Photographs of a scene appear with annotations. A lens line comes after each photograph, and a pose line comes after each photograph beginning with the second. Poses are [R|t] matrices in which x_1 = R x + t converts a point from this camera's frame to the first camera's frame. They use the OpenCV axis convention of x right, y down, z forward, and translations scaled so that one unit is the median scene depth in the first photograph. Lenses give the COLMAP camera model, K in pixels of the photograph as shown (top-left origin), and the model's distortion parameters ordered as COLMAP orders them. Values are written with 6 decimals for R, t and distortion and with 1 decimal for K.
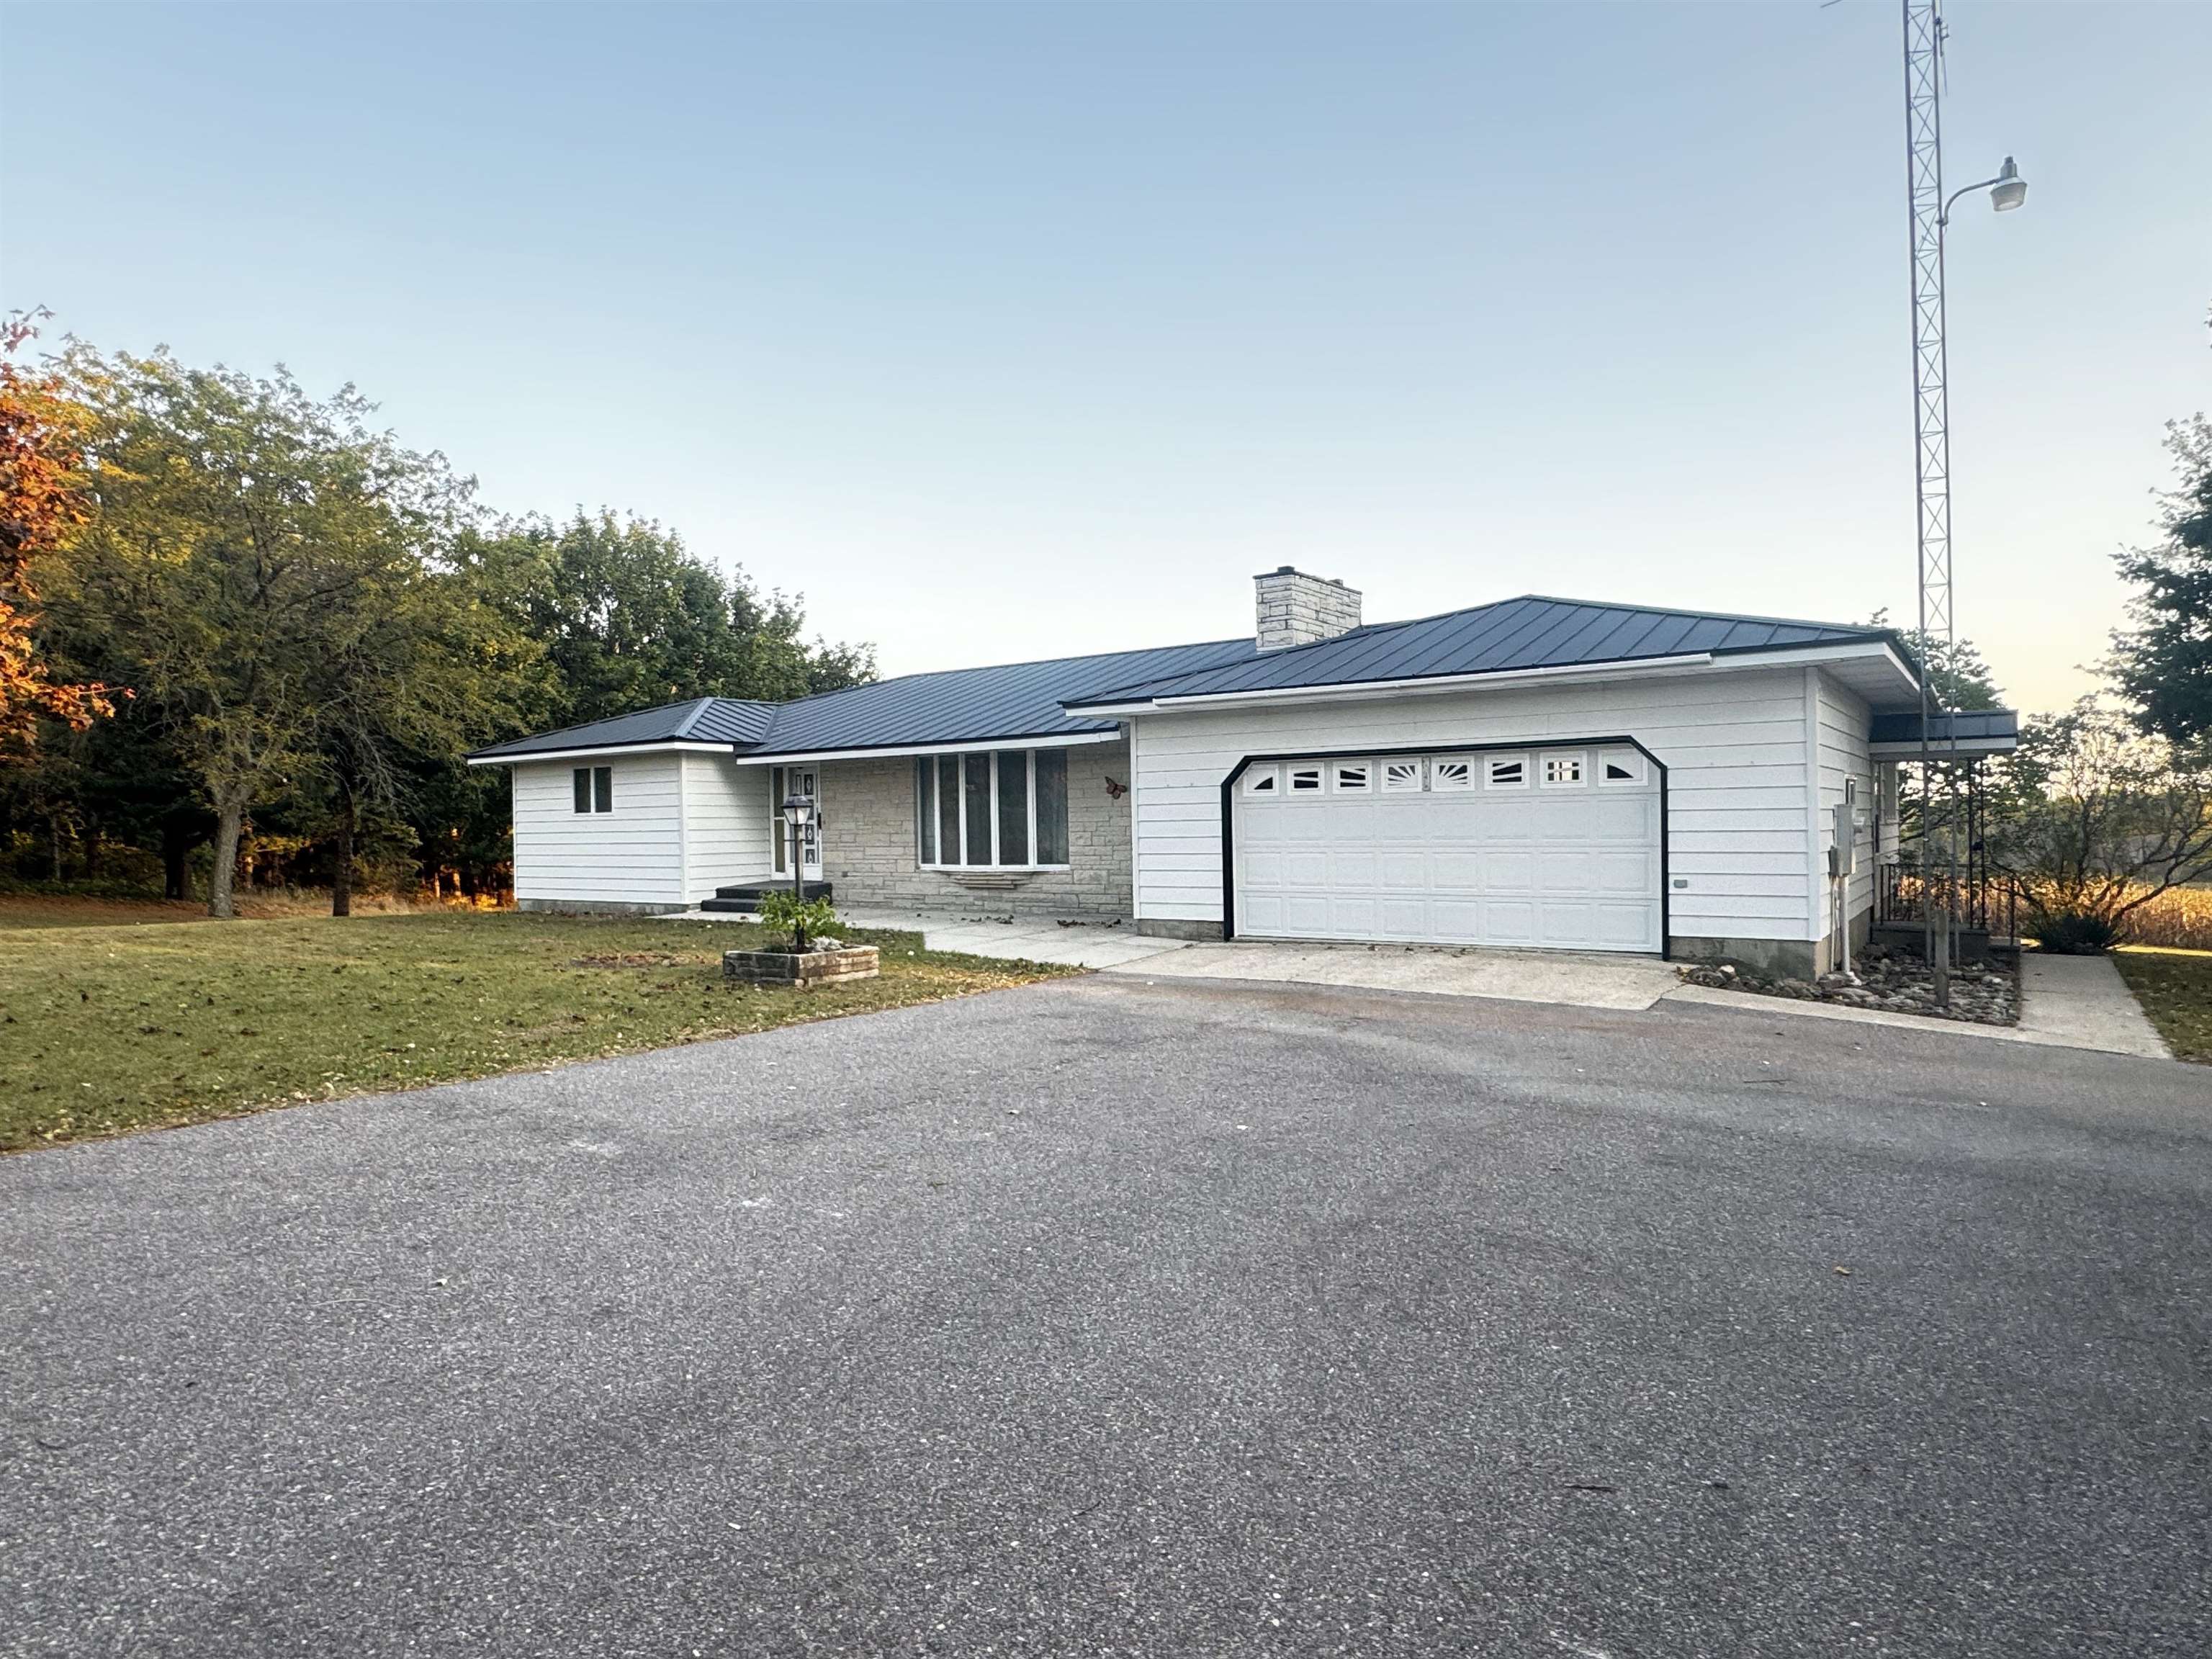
lens RADIAL K [[1223.1, 0, 1113.4], [0, 1223.1, 819.6], [0, 0, 1]] dist [-0.000023, -0.000609]
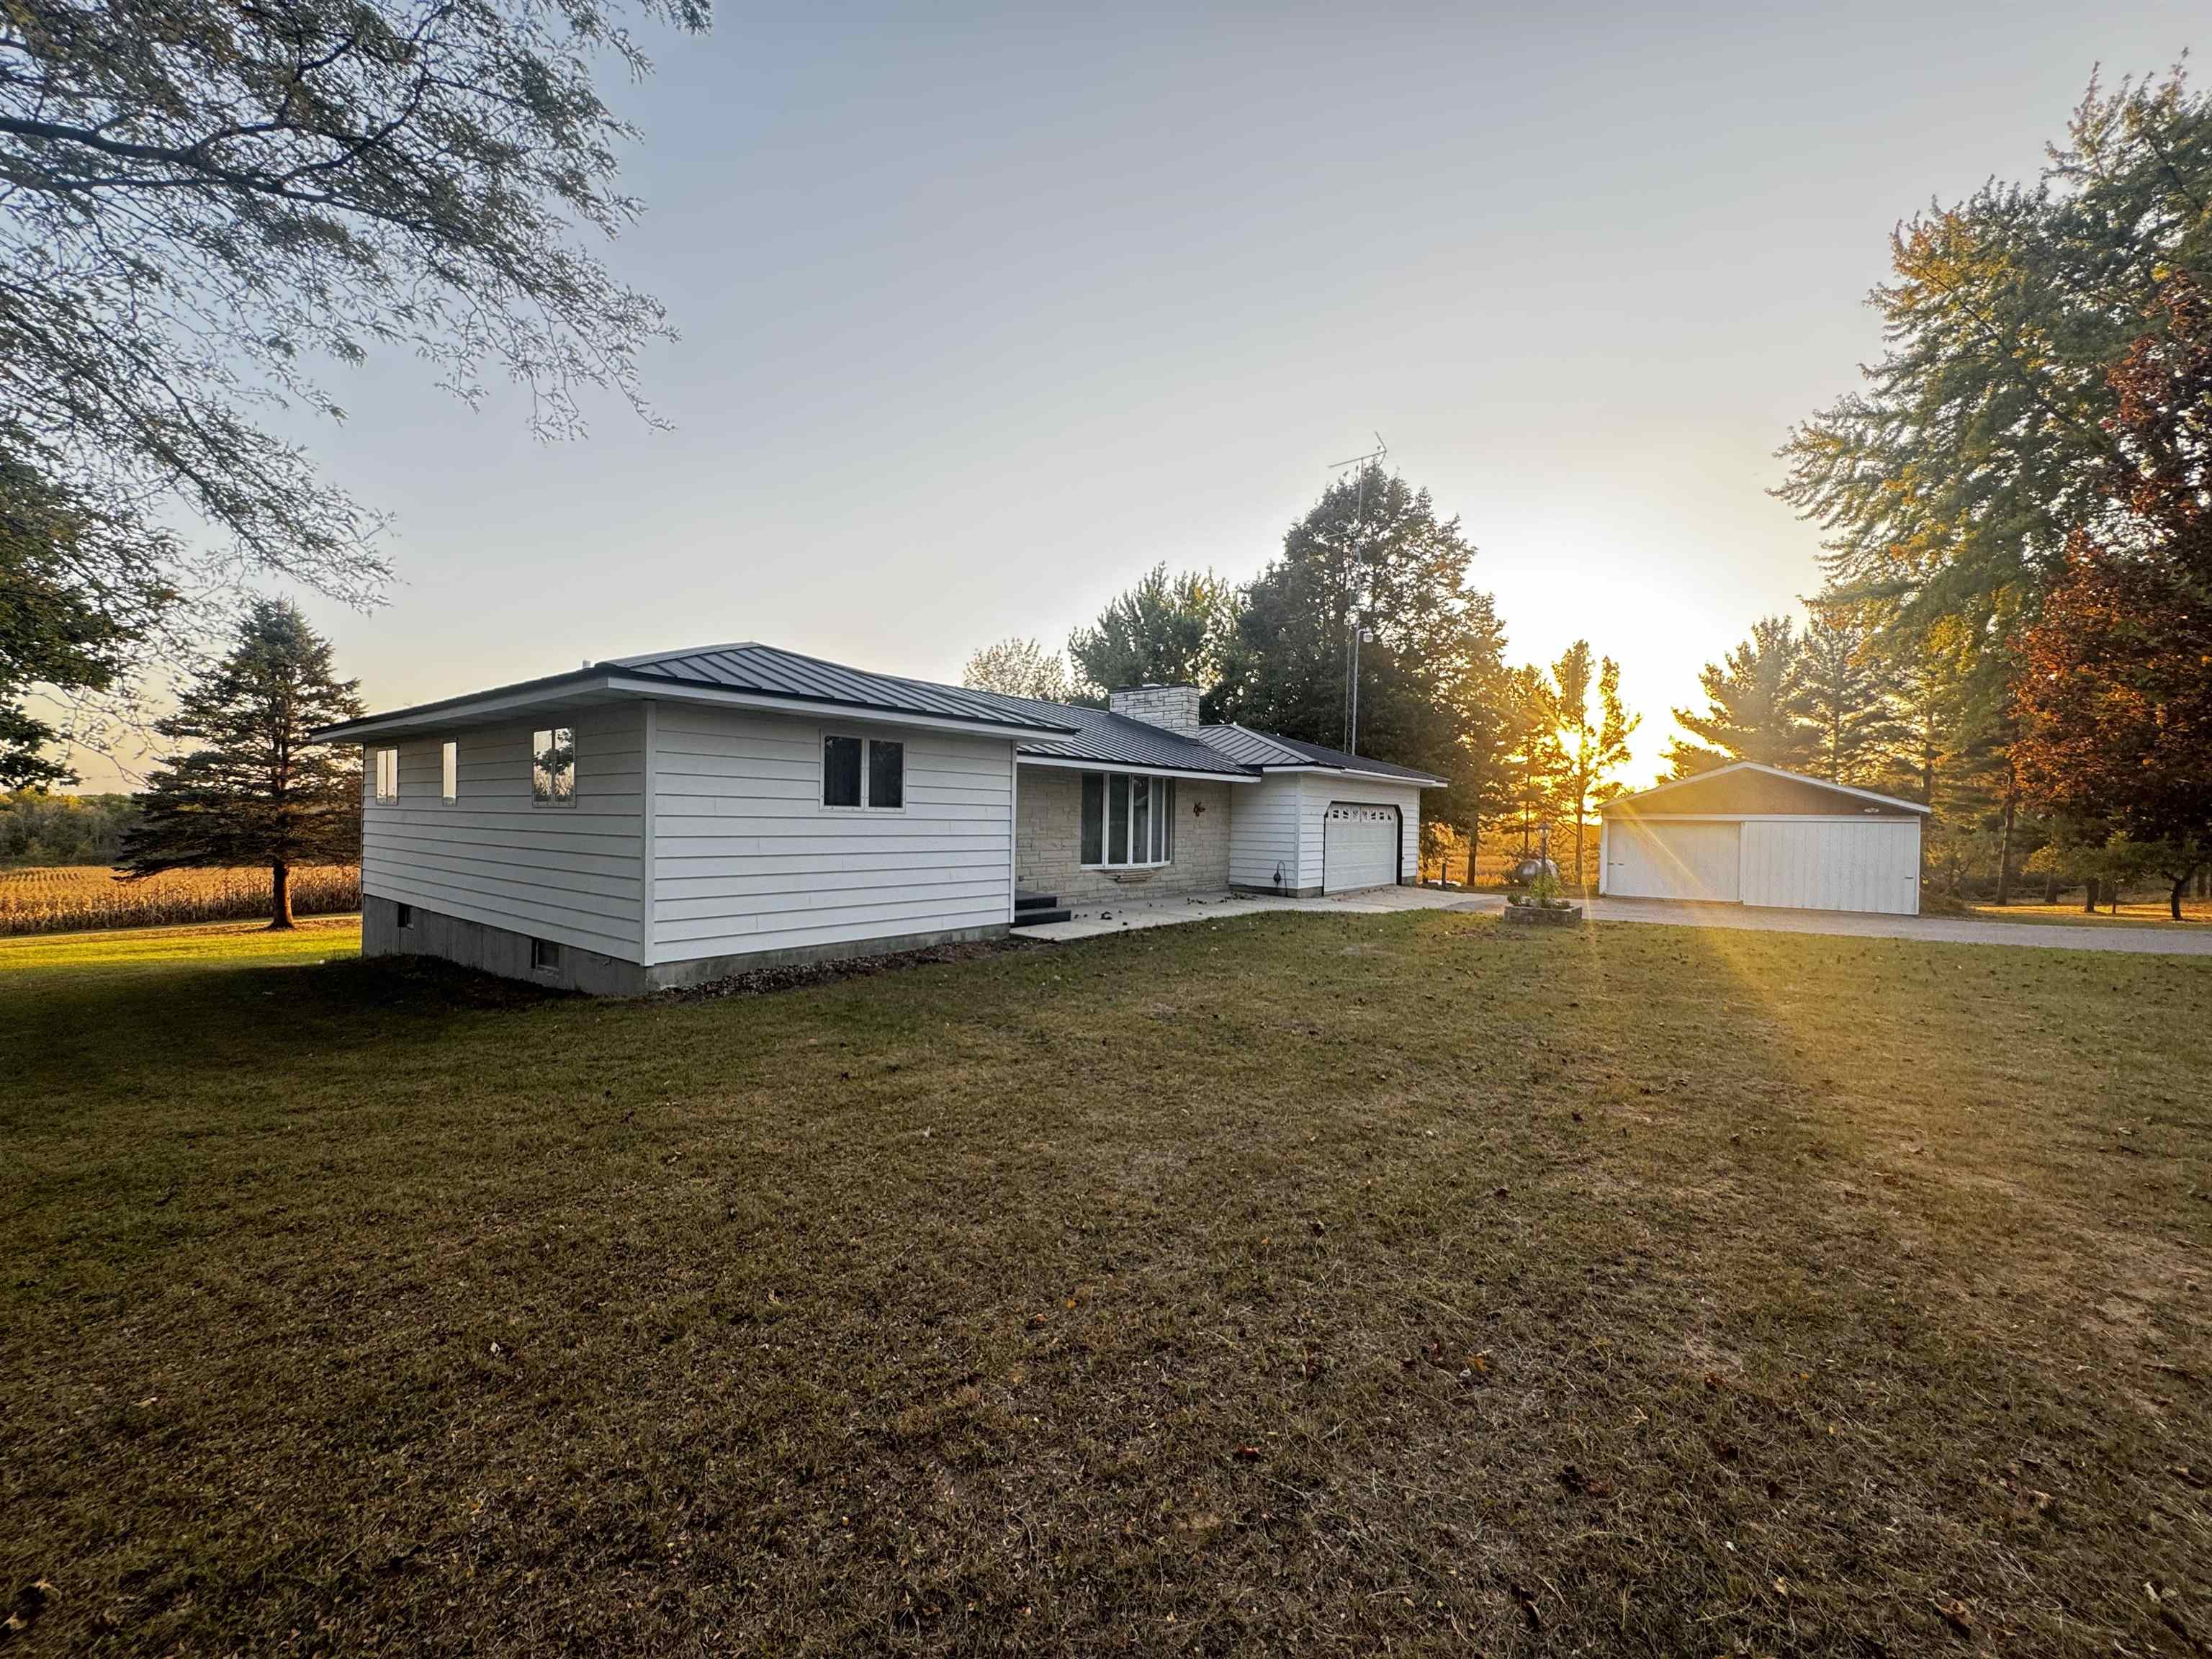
lens RADIAL K [[880.8, 0, 1102.8], [0, 880.8, 827.7], [0, 0, 1]] dist [-0.000798, 0.000129]
pose [[0.090866, 0.004621, 0.995852, -0.924029], [-0.028381, 0.999595, -0.002049, 0.002877], [-0.995459, -0.028077, 0.090961, 0.861250]]
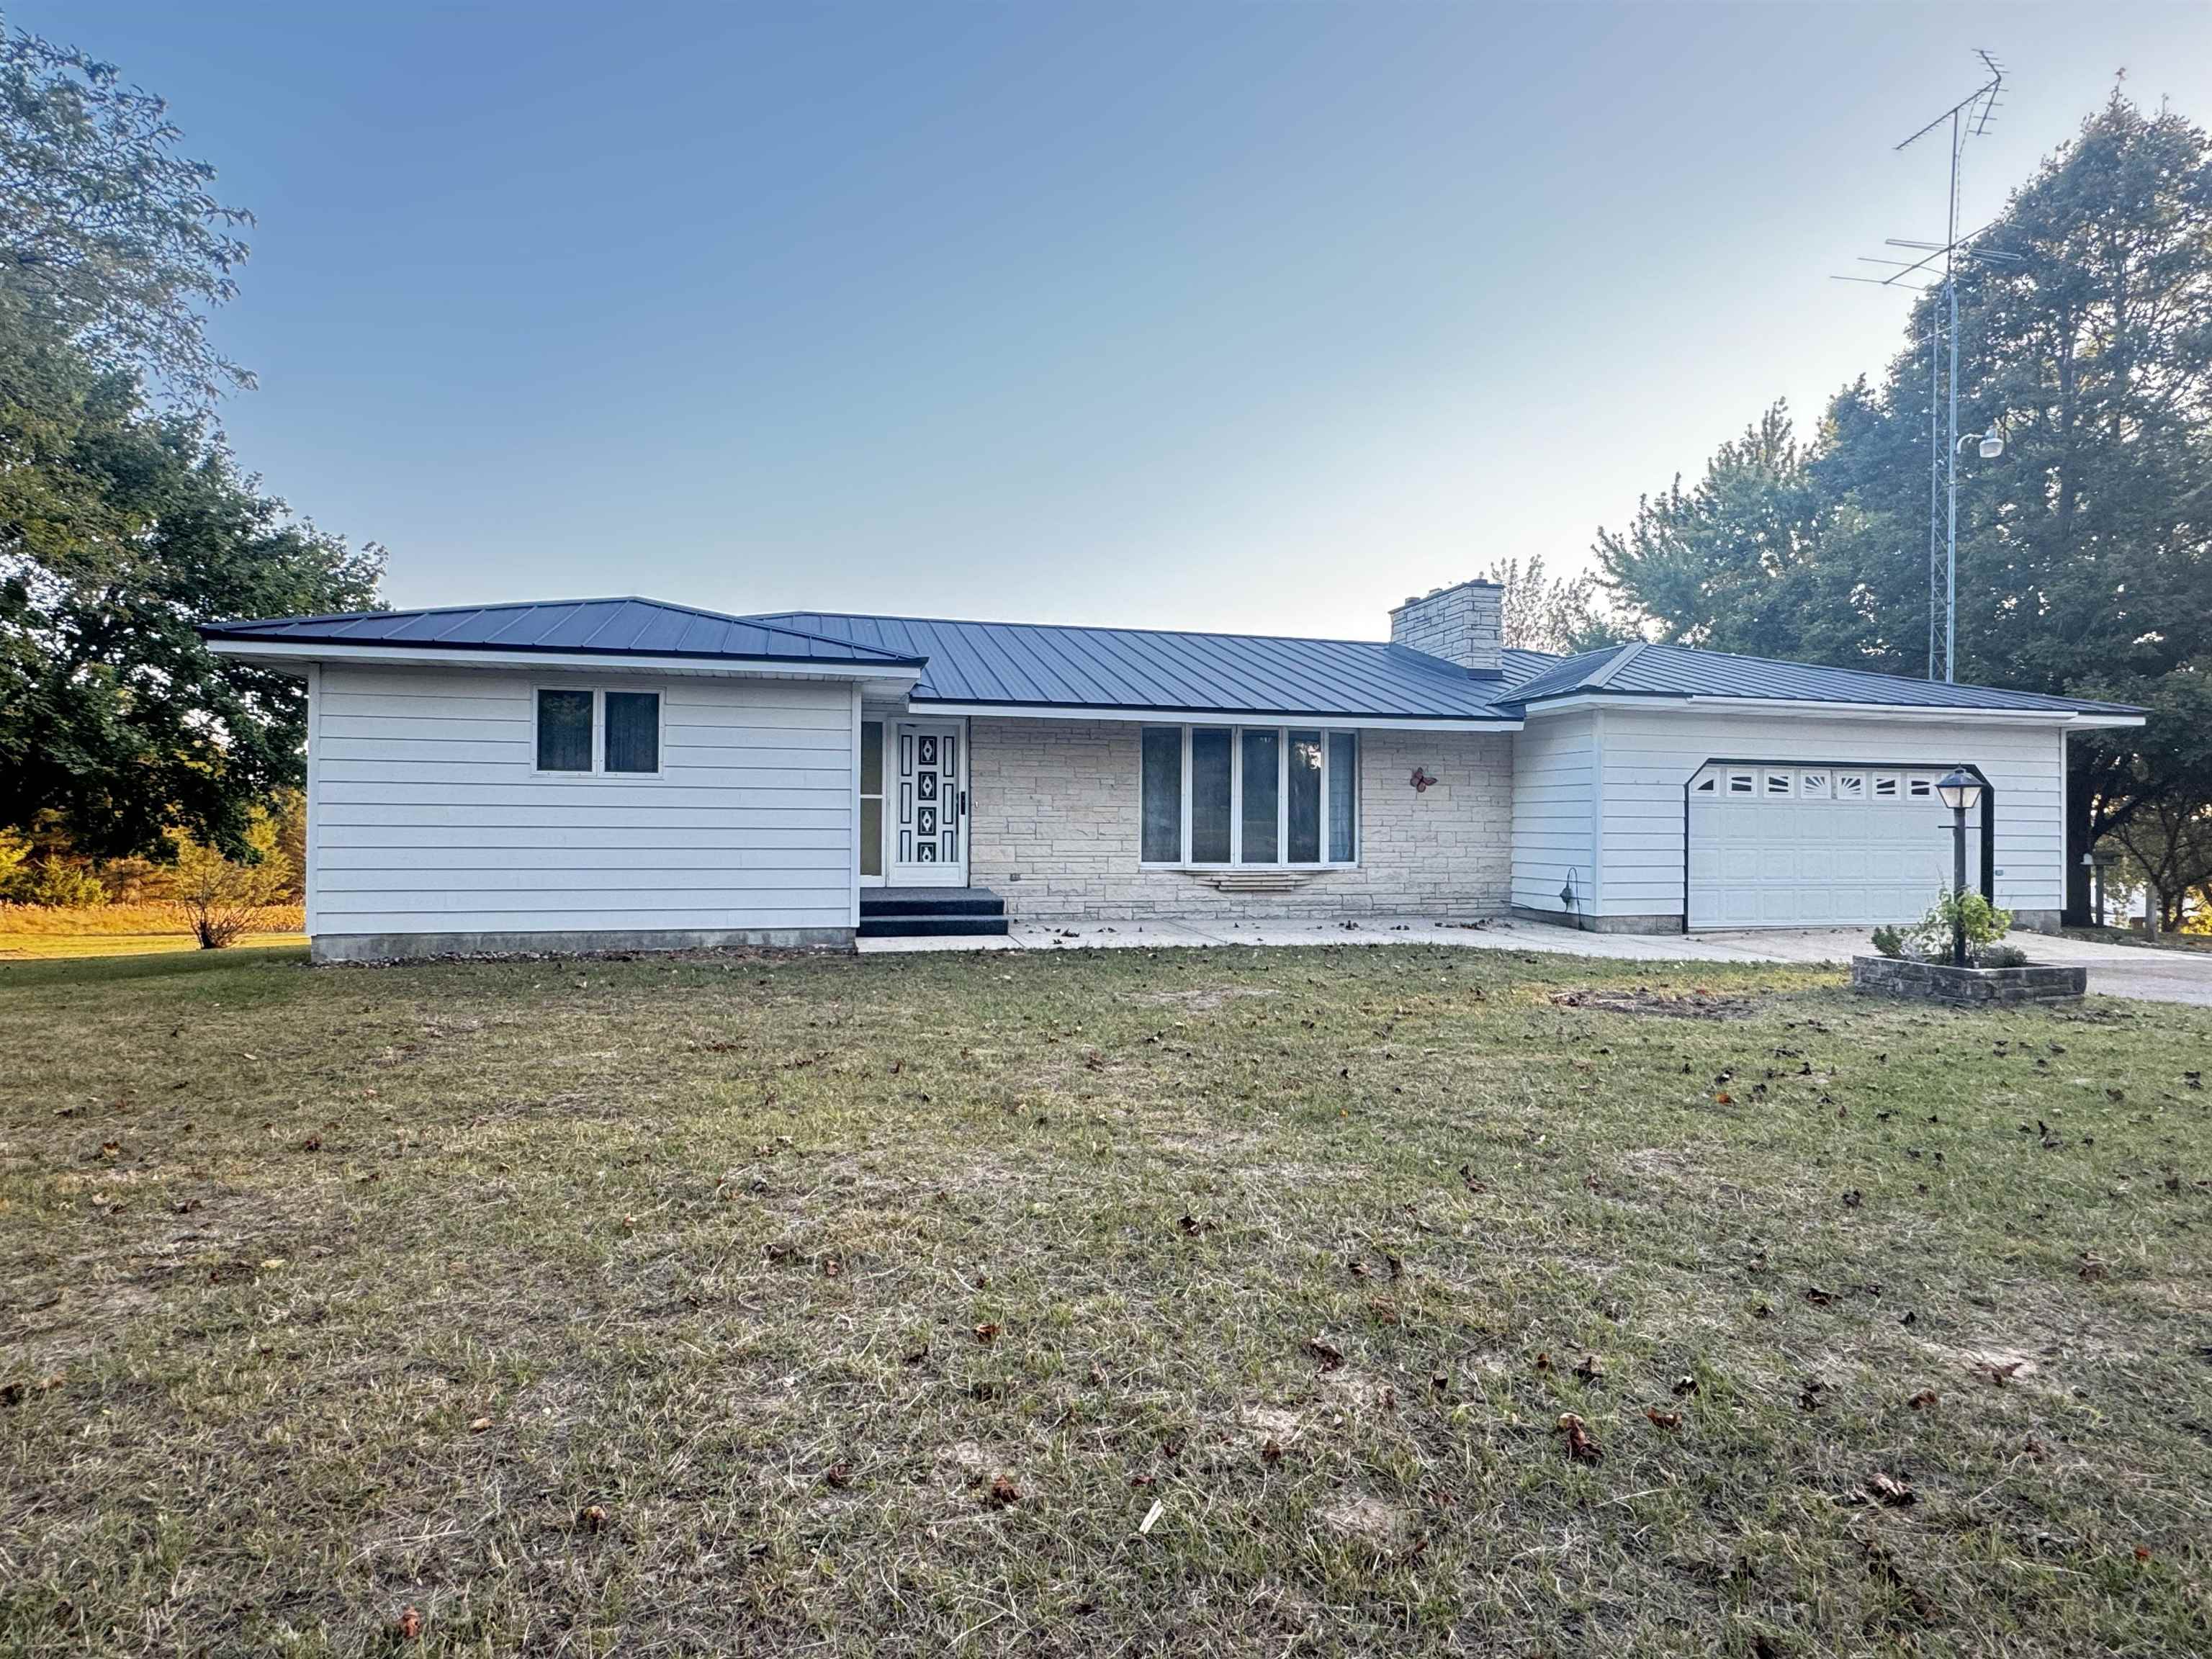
lens RADIAL K [[1125.7, 0, 1106.0], [0, 1125.7, 829.5], [0, 0, 1]] dist [-0.002774, 0.000269]
pose [[0.679168, 0.017484, 0.733774, -0.668839], [-0.023710, 0.999717, -0.001876, 0.016670], [-0.733599, -0.016124, 0.679391, 0.502497]]
